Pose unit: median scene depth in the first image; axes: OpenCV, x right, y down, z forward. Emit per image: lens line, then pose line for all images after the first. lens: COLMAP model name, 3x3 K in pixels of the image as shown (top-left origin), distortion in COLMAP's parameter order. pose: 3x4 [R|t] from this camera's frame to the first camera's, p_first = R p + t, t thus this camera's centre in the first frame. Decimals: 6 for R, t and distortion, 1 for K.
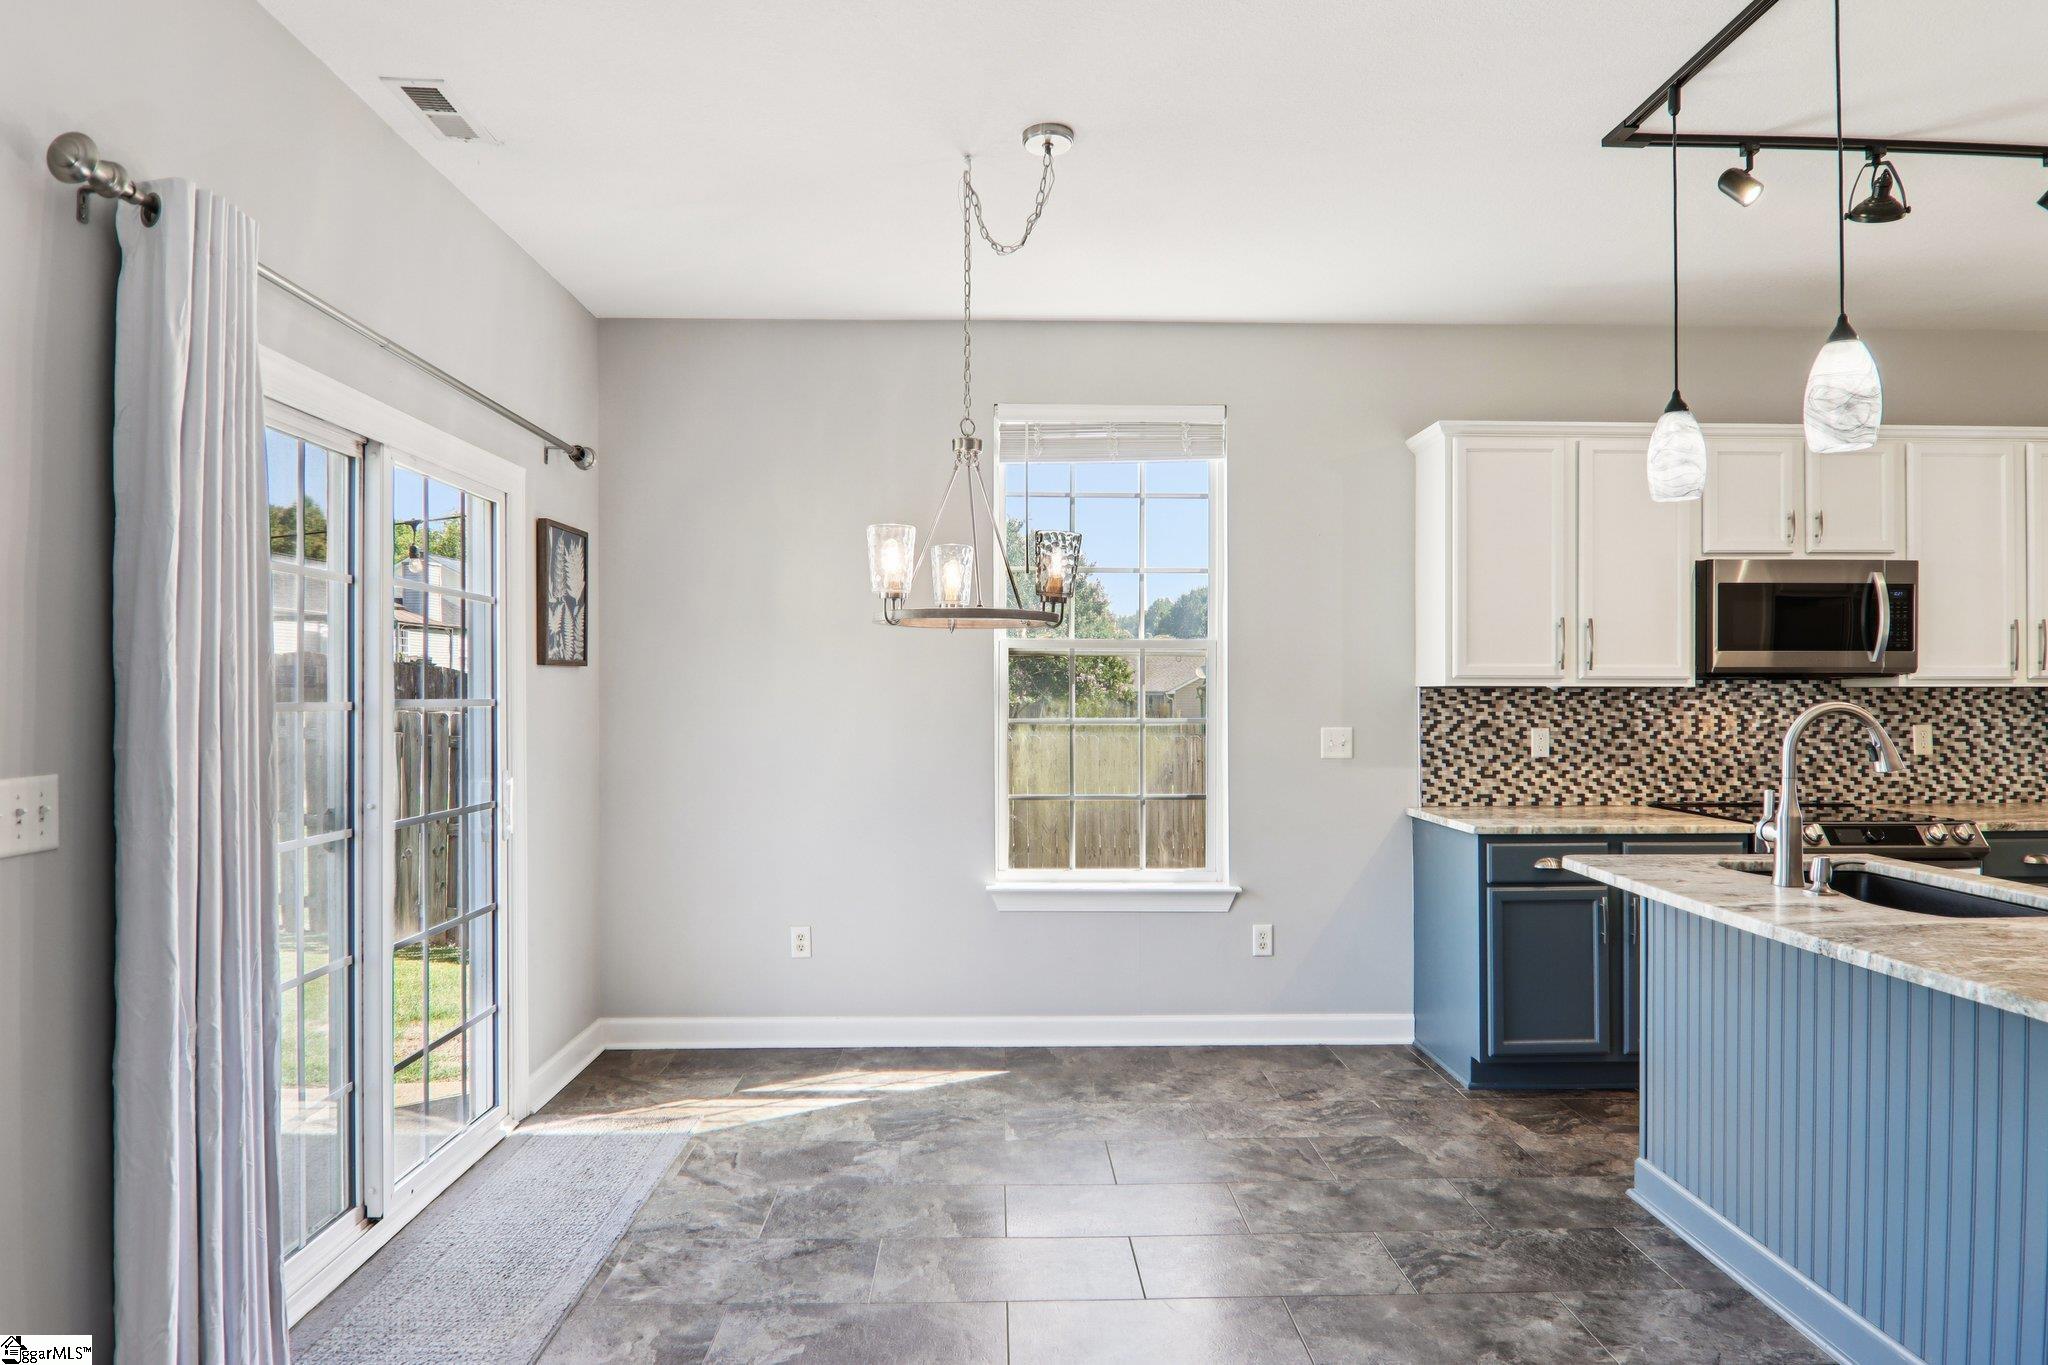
lens RADIAL K [[1154.0, 0, 985.1], [0, 1154.0, 695.6], [0, 0, 1]] dist [0.004365, -0.023077]
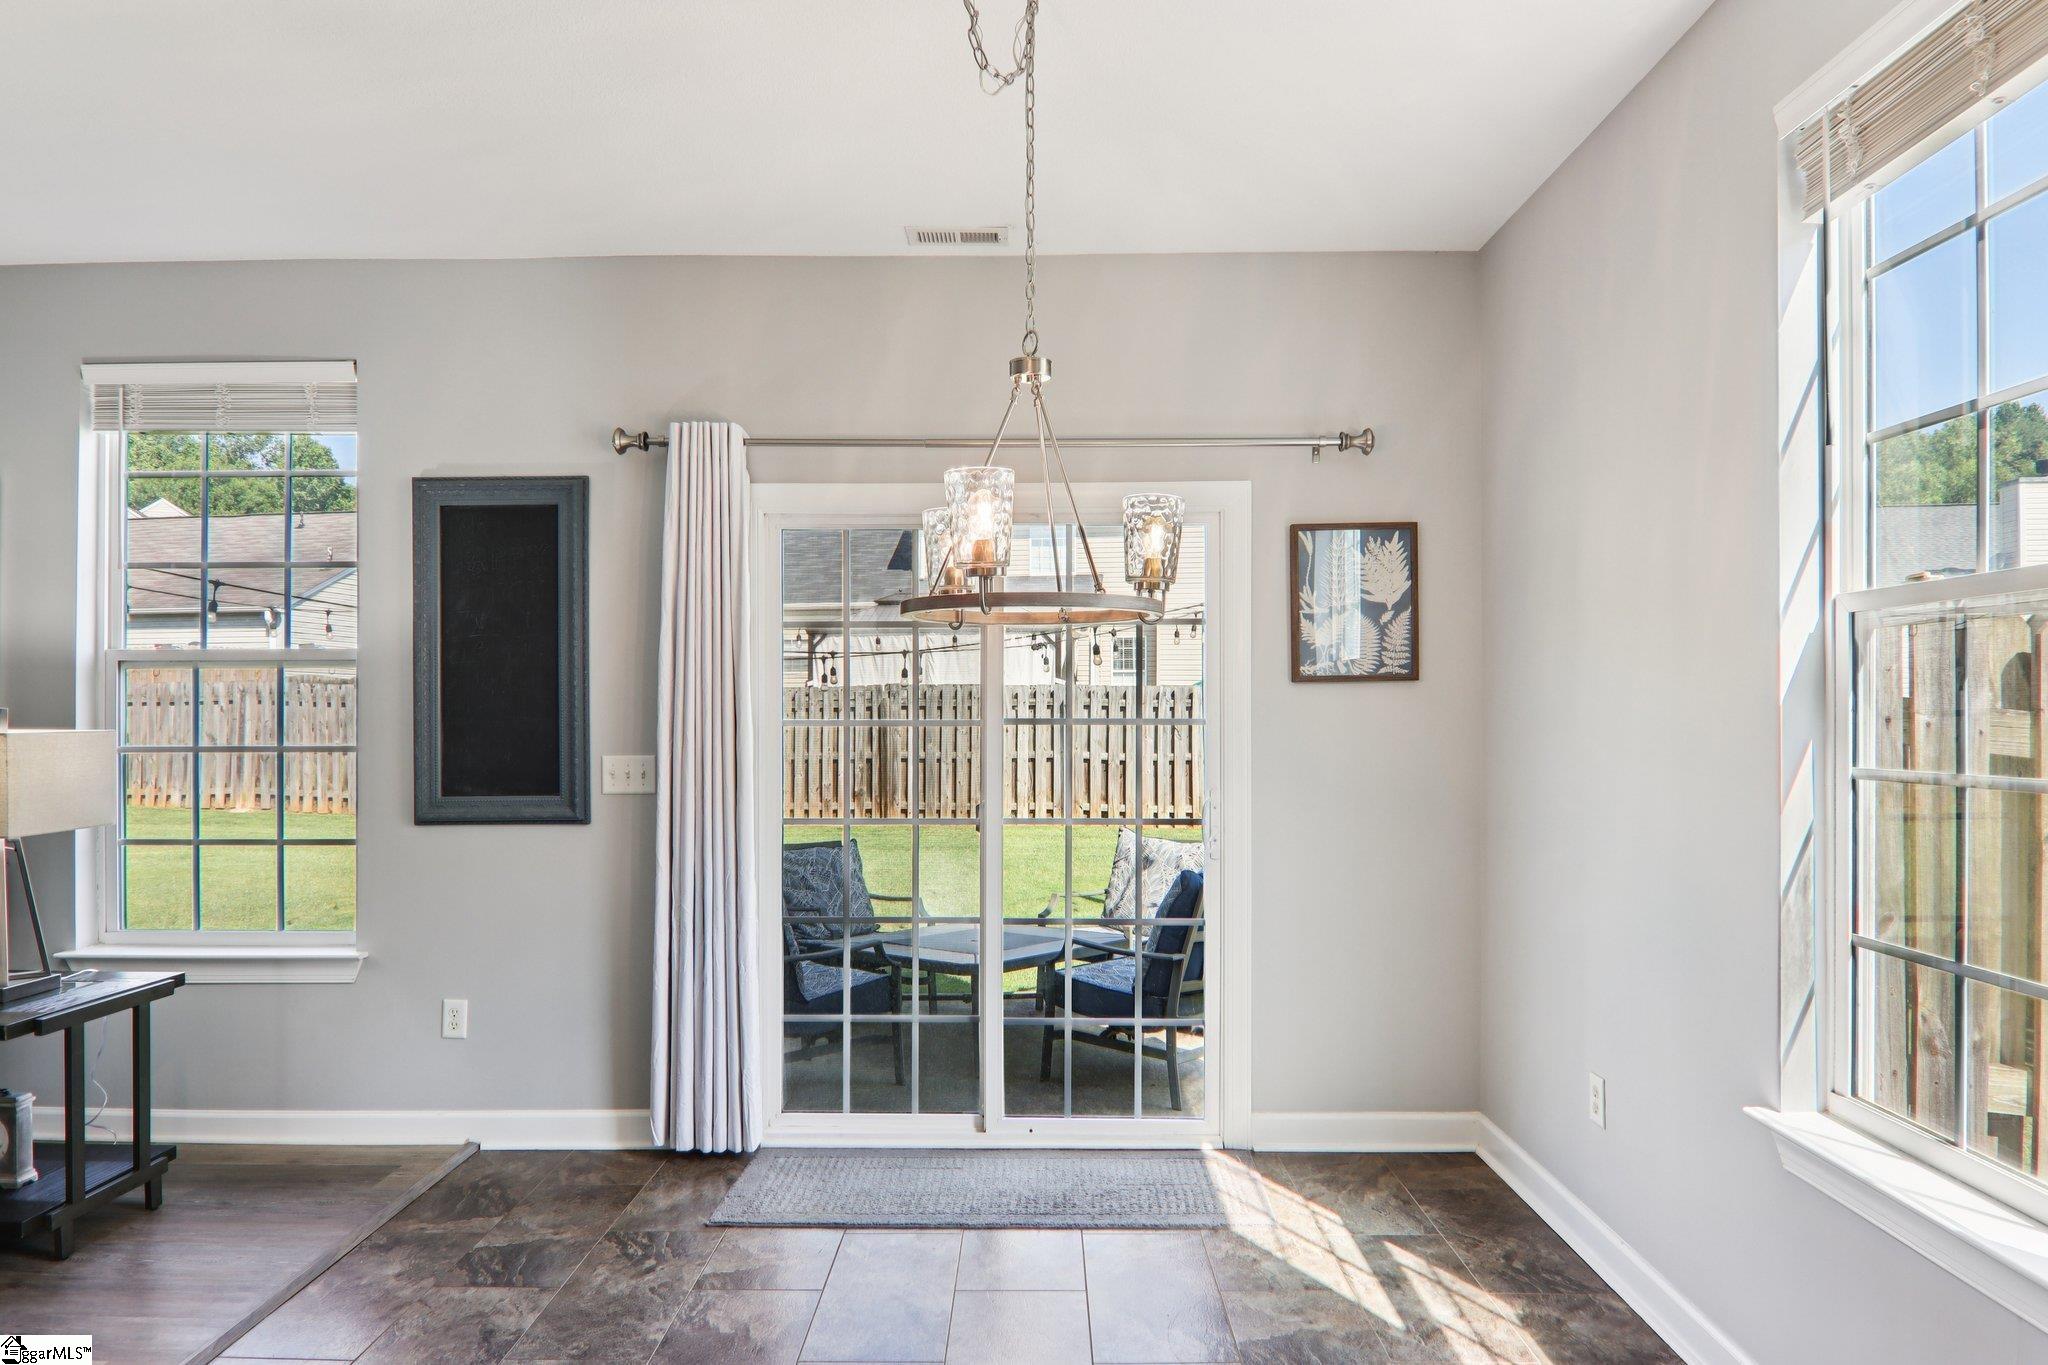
lens RADIAL K [[1178.0, 0, 1019.2], [0, 1178.0, 706.7], [0, 0, 1]] dist [0.001238, -0.001935]
pose [[-0.007261, -0.005453, -0.999959, 0.530343], [0.000232, 0.999985, -0.005455, -0.001308], [0.999974, -0.000271, -0.007260, 0.727847]]
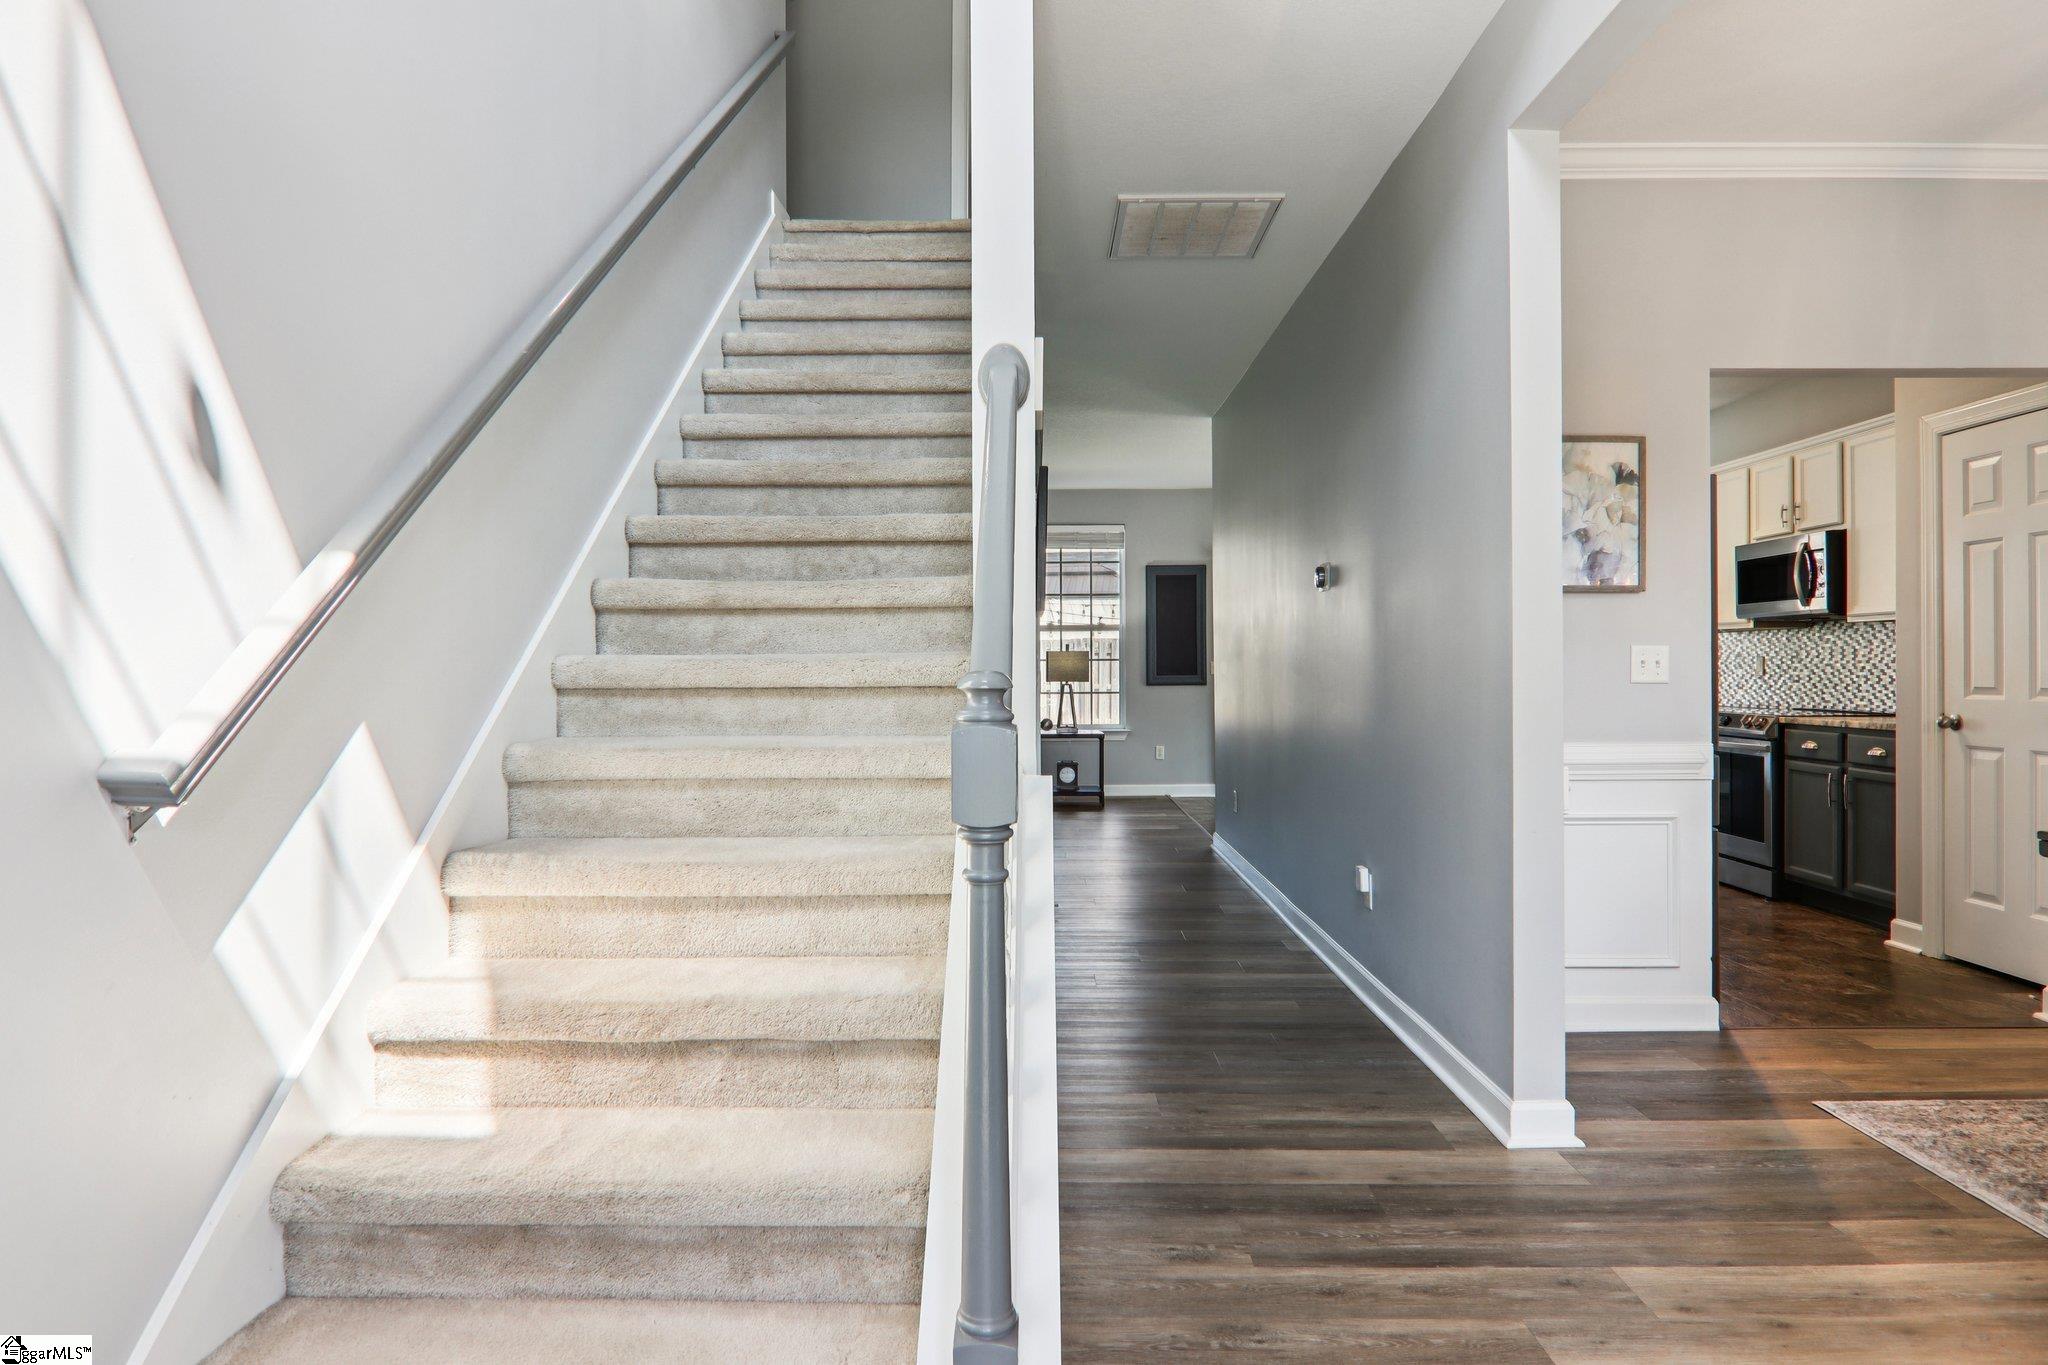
lens RADIAL K [[1164.1, 0, 1021.4], [0, 1164.1, 672.5], [0, 0, 1]] dist [0.005413, -0.018908]
pose [[-0.005247, 0.004334, -0.999977, 2.110873], [0.003063, 0.999986, 0.004318, 0.040992], [0.999982, -0.003040, -0.005260, 0.036369]]
